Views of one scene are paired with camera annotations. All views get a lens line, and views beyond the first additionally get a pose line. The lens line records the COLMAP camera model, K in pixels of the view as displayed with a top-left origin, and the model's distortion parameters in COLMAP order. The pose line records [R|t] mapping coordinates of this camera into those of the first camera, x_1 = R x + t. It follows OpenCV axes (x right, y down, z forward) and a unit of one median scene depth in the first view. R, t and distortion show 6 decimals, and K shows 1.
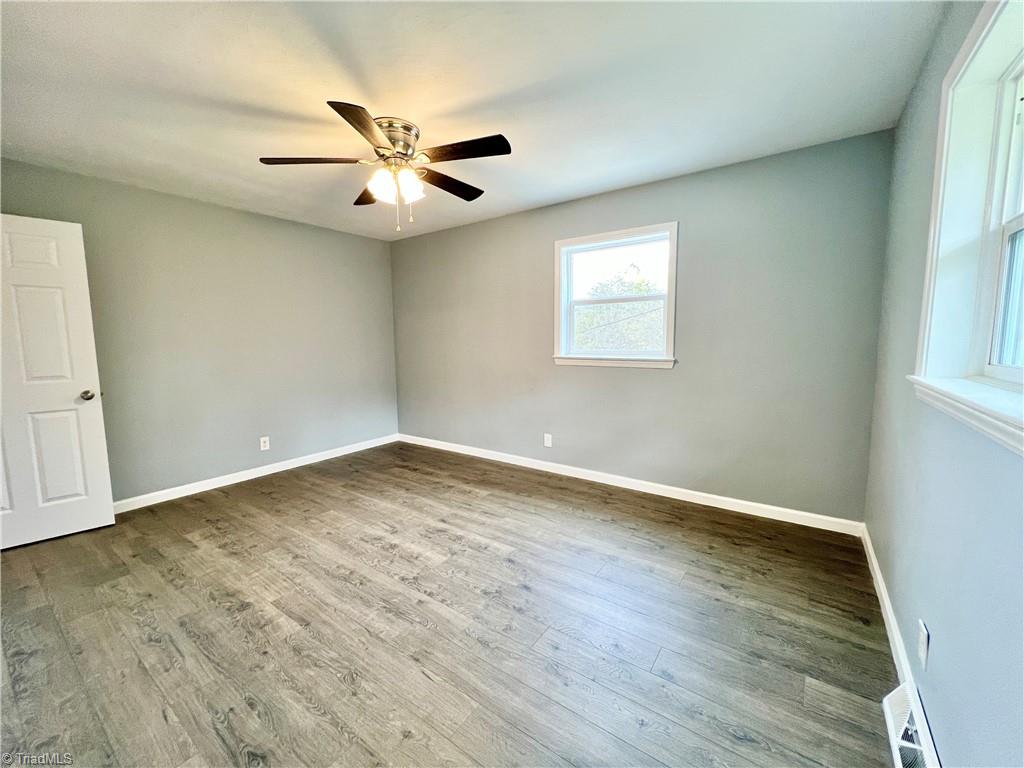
lens RADIAL K [[409.7, 0, 510.4], [0, 409.7, 381.1], [0, 0, 1]] dist [-0.000708, -0.000079]
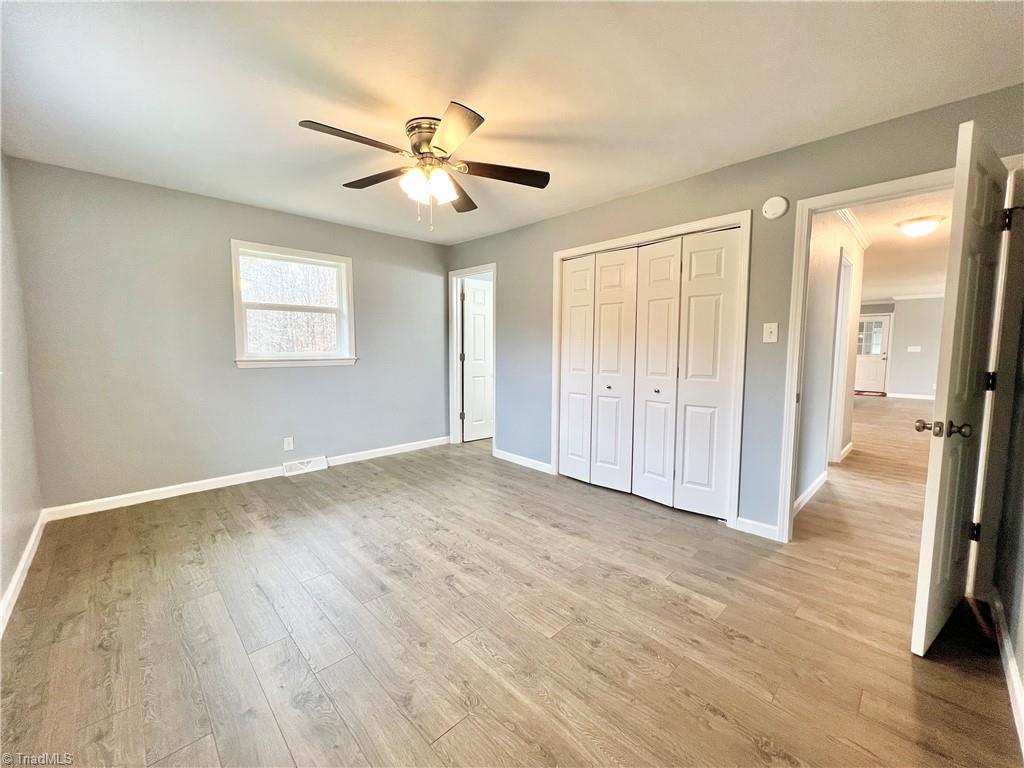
lens RADIAL K [[409.7, 0, 510.4], [0, 409.7, 381.1], [0, 0, 1]] dist [-0.000708, -0.000079]
pose [[-0.984084, -0.008691, 0.177489, -0.599888], [0.024162, 0.982984, 0.182097, -0.171985], [-0.176051, 0.183487, -0.967129, 1.869871]]
